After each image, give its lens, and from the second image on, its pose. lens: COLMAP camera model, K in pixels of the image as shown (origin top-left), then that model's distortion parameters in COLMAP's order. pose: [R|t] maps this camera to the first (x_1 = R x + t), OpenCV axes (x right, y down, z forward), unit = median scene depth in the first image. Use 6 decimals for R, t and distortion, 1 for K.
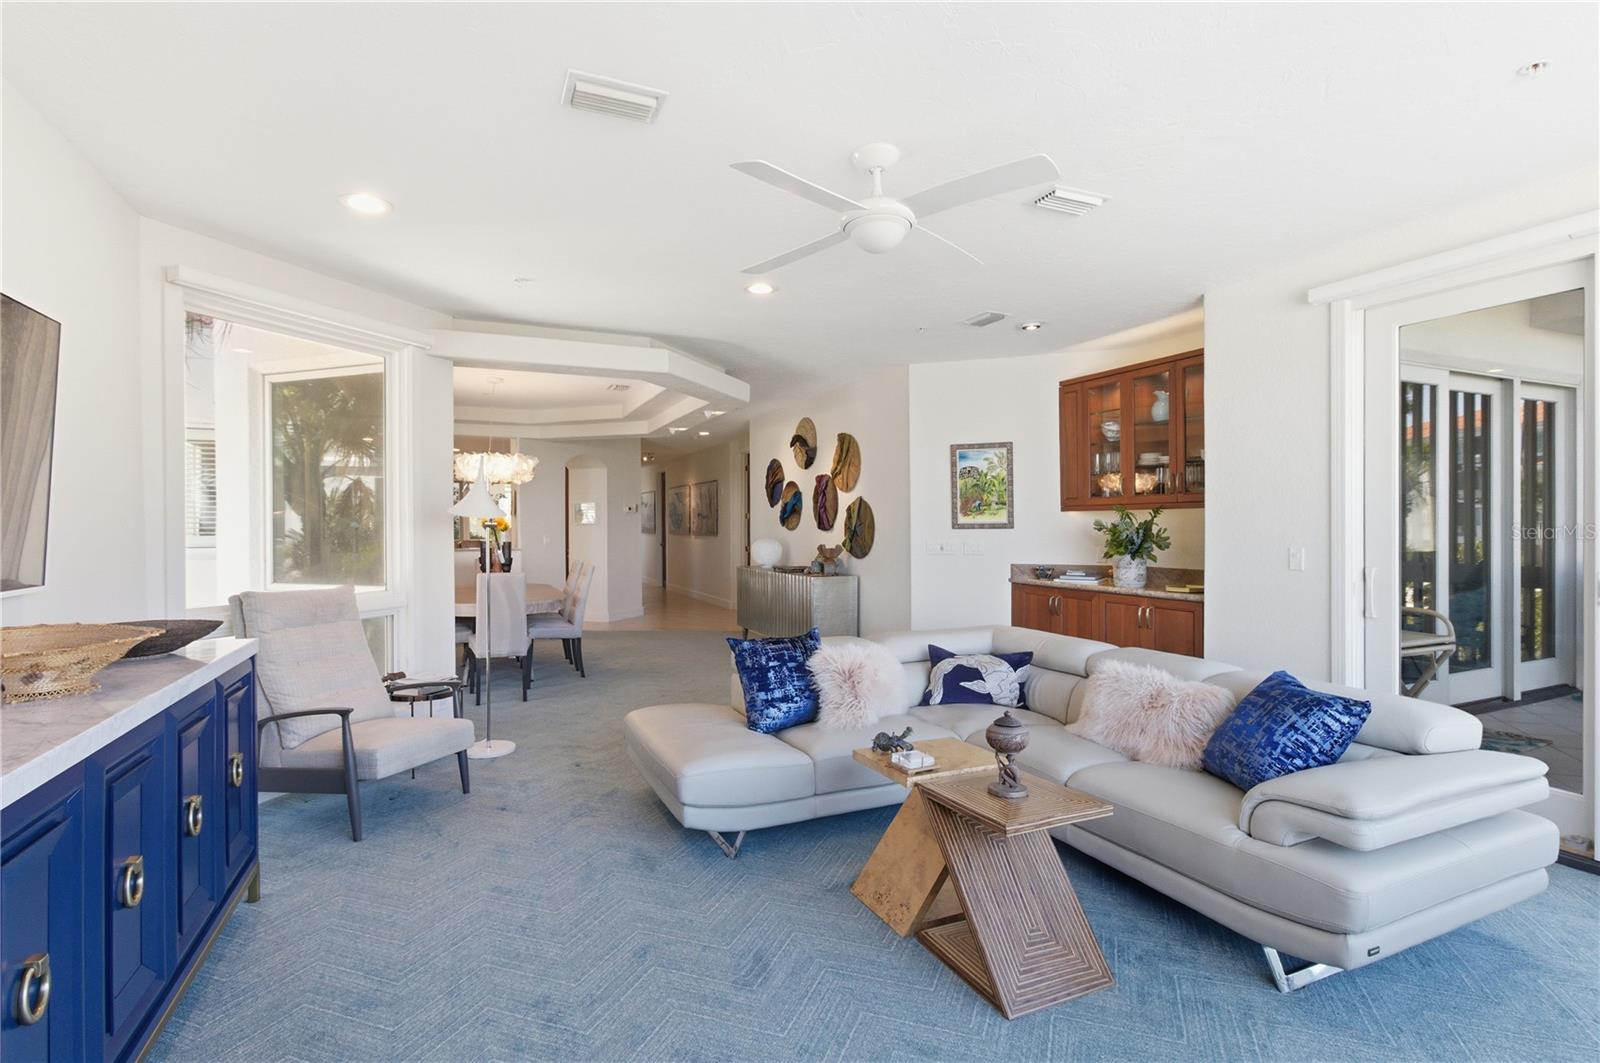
lens RADIAL K [[767.8, 0, 798.1], [0, 767.8, 522.7], [0, 0, 1]] dist [0.007480, 0.001127]
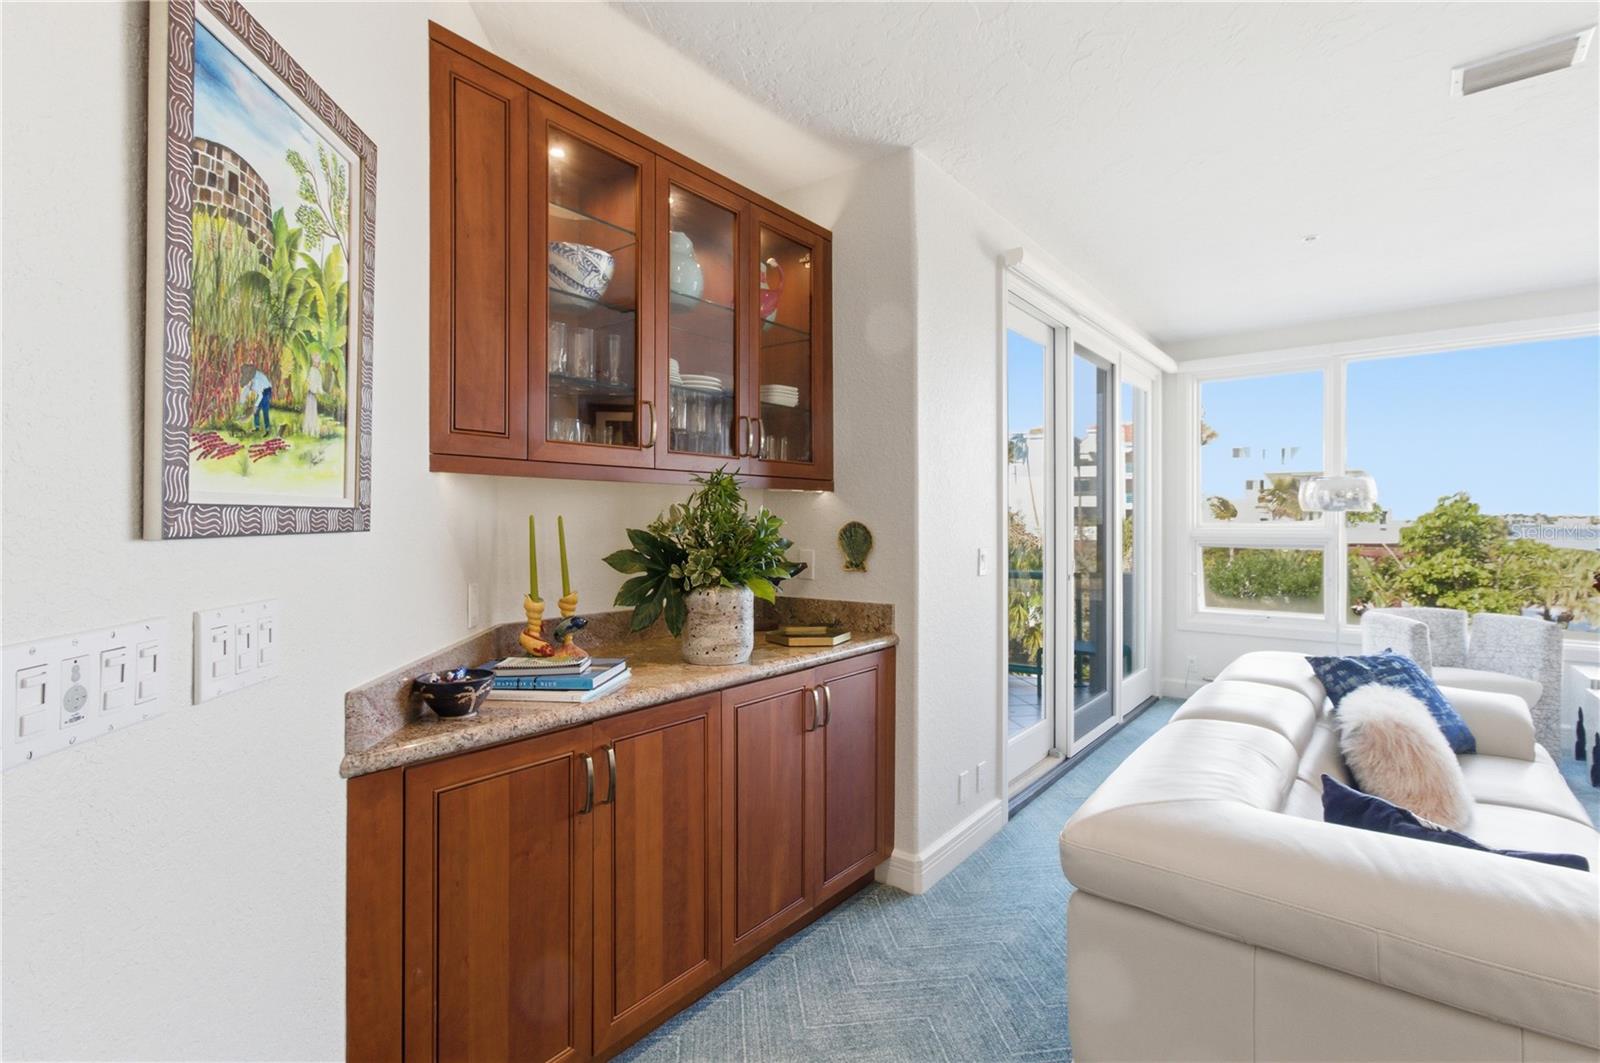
lens RADIAL K [[755.5, 0, 798.4], [0, 755.5, 518.4], [0, 0, 1]] dist [0.012014, 0.000450]
pose [[-0.470796, 0.006924, 0.882215, 0.025339], [-0.000852, 0.999965, -0.008303, 0.005452], [-0.882242, -0.004661, -0.470773, 0.988330]]
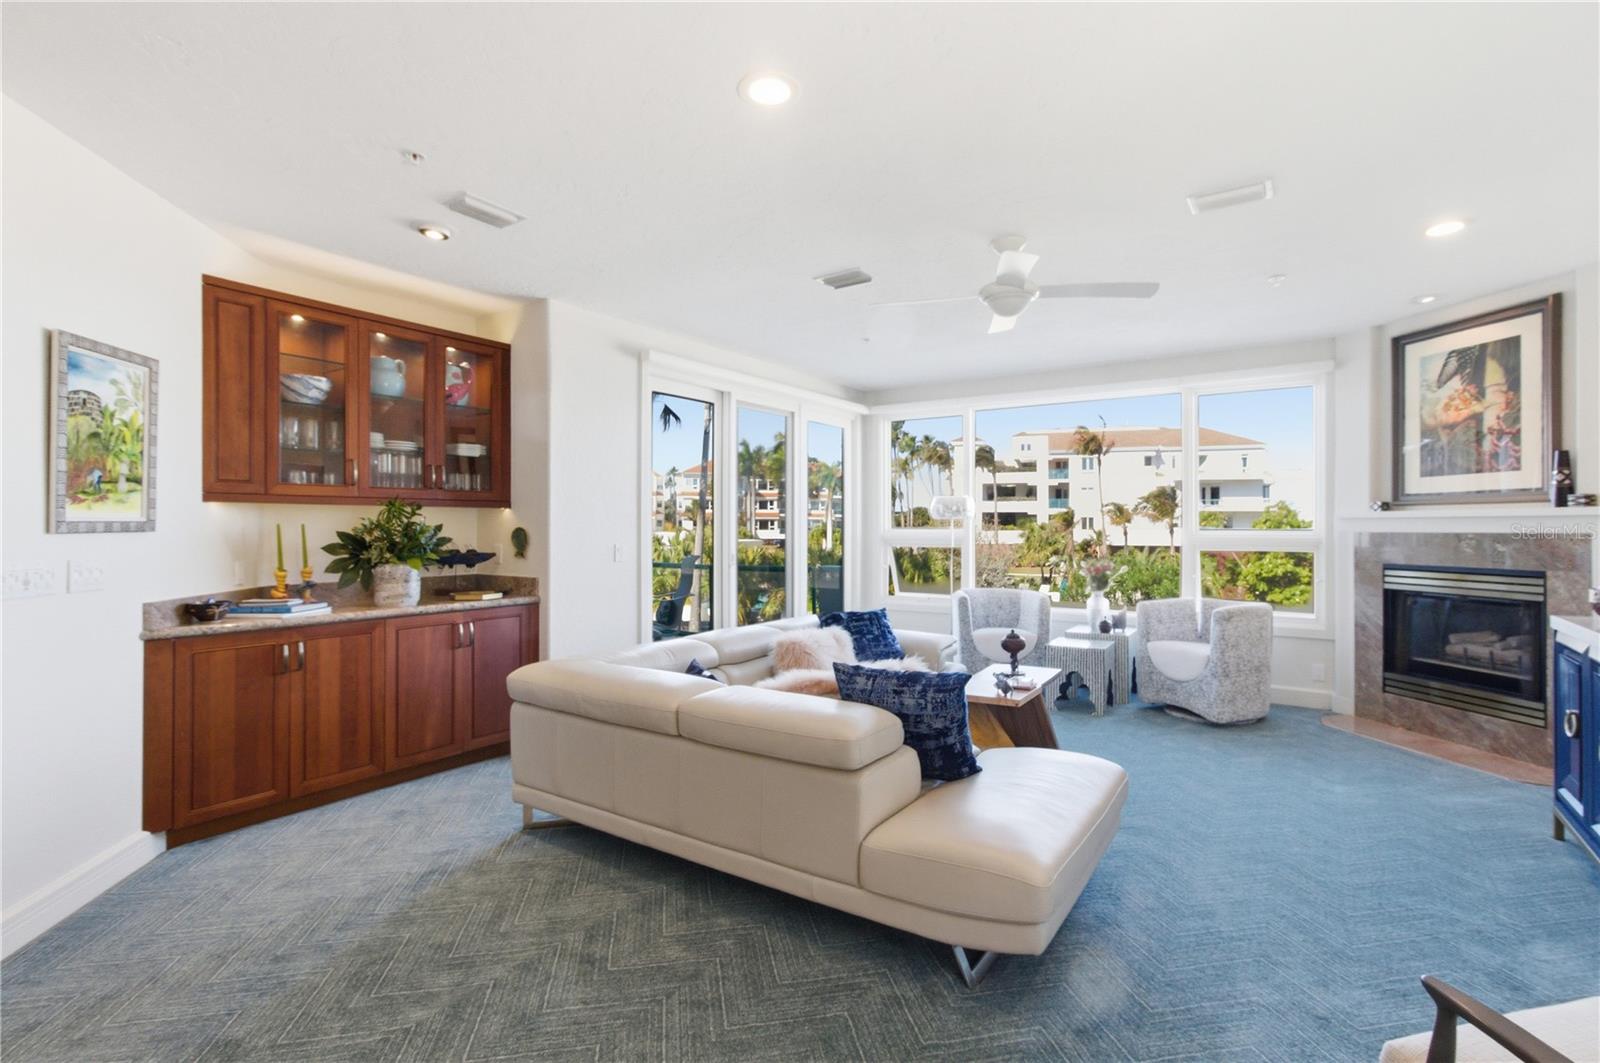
lens RADIAL K [[767.8, 0, 798.1], [0, 767.8, 522.7], [0, 0, 1]] dist [0.007480, 0.001127]
pose [[-0.524014, 0.006357, 0.851686, -0.370574], [-0.001315, 0.999965, -0.008273, 0.005300], [-0.851709, -0.005455, -0.523987, 0.901129]]
